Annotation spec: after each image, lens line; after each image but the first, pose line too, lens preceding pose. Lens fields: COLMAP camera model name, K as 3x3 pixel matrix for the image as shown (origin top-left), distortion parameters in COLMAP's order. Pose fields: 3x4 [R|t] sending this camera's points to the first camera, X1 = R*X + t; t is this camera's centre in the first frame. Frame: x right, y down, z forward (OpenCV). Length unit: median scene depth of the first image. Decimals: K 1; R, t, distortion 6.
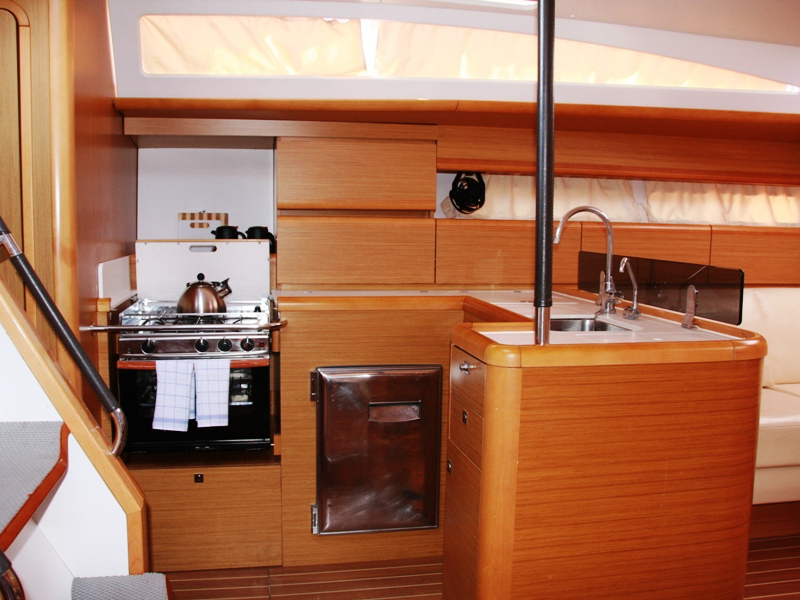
lens RADIAL K [[741.3, 0, 403.8], [0, 741.3, 300.6], [0, 0, 1]] dist [-0.159999, 0.146157]
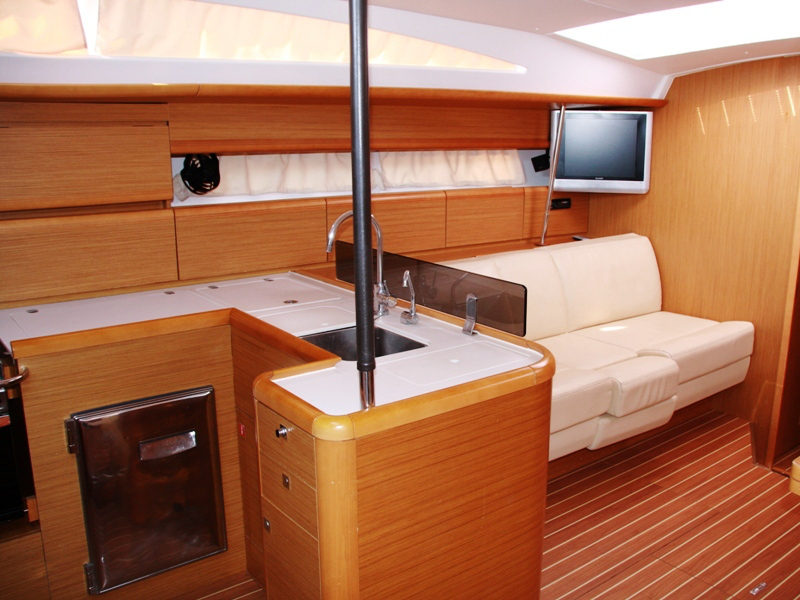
lens RADIAL K [[737.7, 0, 453.0], [0, 737.7, 305.2], [0, 0, 1]] dist [-0.166532, 0.146417]
pose [[0.880334, -0.113951, 0.460465, -0.087226], [0.049860, 0.987569, 0.149070, -0.128249], [-0.471727, -0.108272, 0.875072, 0.073577]]
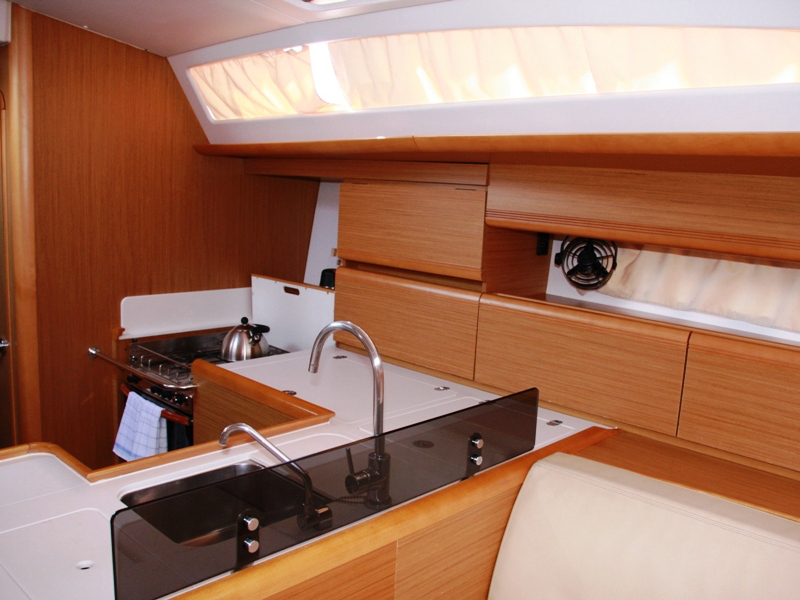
lens RADIAL K [[737.7, 0, 453.0], [0, 737.7, 305.2], [0, 0, 1]] dist [-0.166532, 0.146417]
pose [[0.604551, 0.155061, -0.781328, 0.695604], [-0.137026, 0.986493, 0.089754, -0.188779], [0.784692, 0.052801, 0.617633, 0.628176]]
